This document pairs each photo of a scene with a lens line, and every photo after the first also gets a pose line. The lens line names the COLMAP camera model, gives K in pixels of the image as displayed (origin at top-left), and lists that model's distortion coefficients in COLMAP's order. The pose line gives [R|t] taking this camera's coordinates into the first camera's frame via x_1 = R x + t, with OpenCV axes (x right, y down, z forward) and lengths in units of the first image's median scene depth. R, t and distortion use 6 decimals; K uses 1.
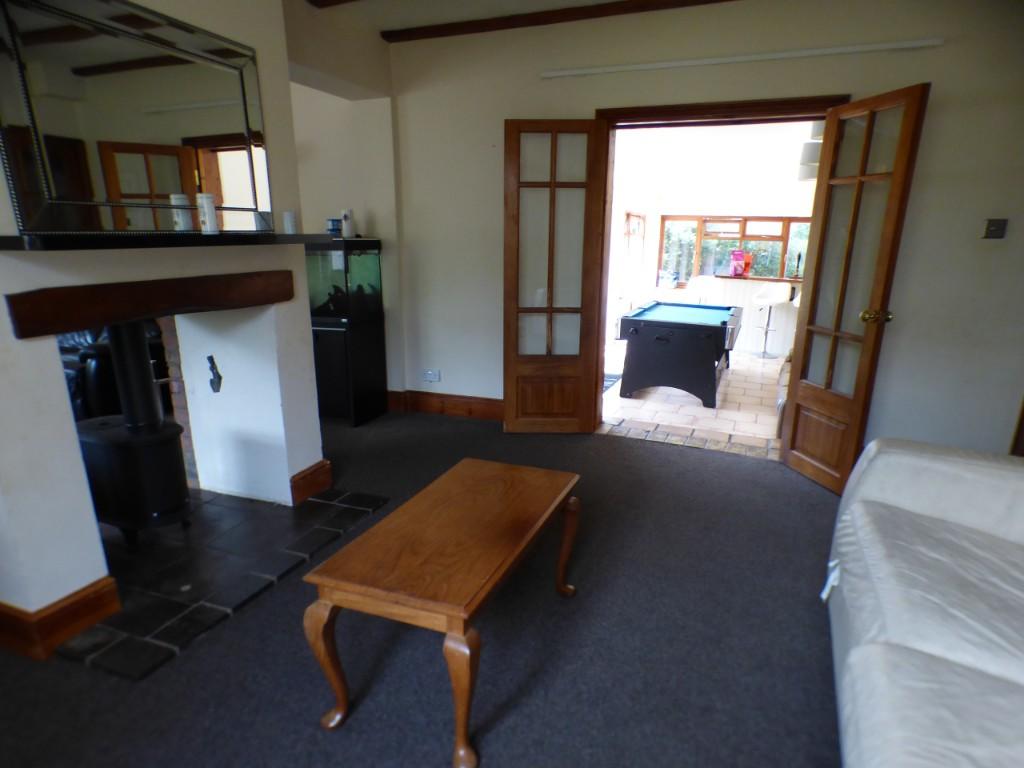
lens RADIAL K [[626.8, 0, 515.1], [0, 626.8, 379.0], [0, 0, 1]] dist [0.002620, 0.001679]
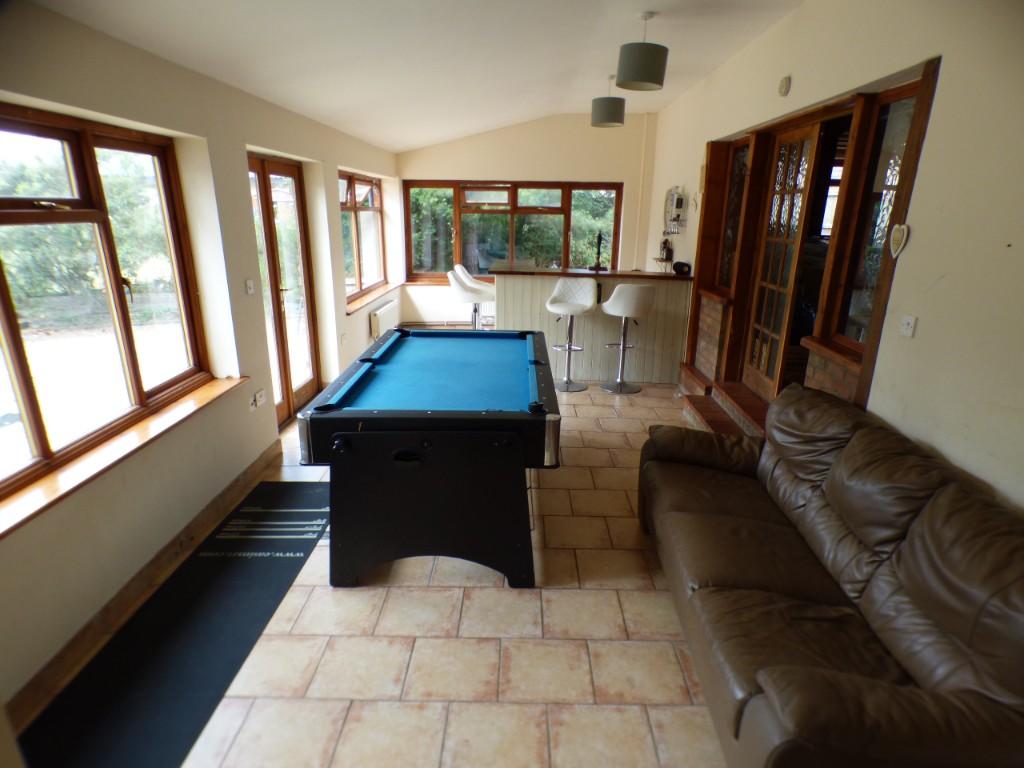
lens RADIAL K [[626.8, 0, 508.0], [0, 626.8, 384.8], [0, 0, 1]] dist [0.002620, 0.001679]
pose [[0.935297, -0.109469, 0.336507, 0.081808], [0.091935, 0.993464, 0.067658, -0.070047], [-0.341714, -0.032343, 0.939247, 0.293329]]
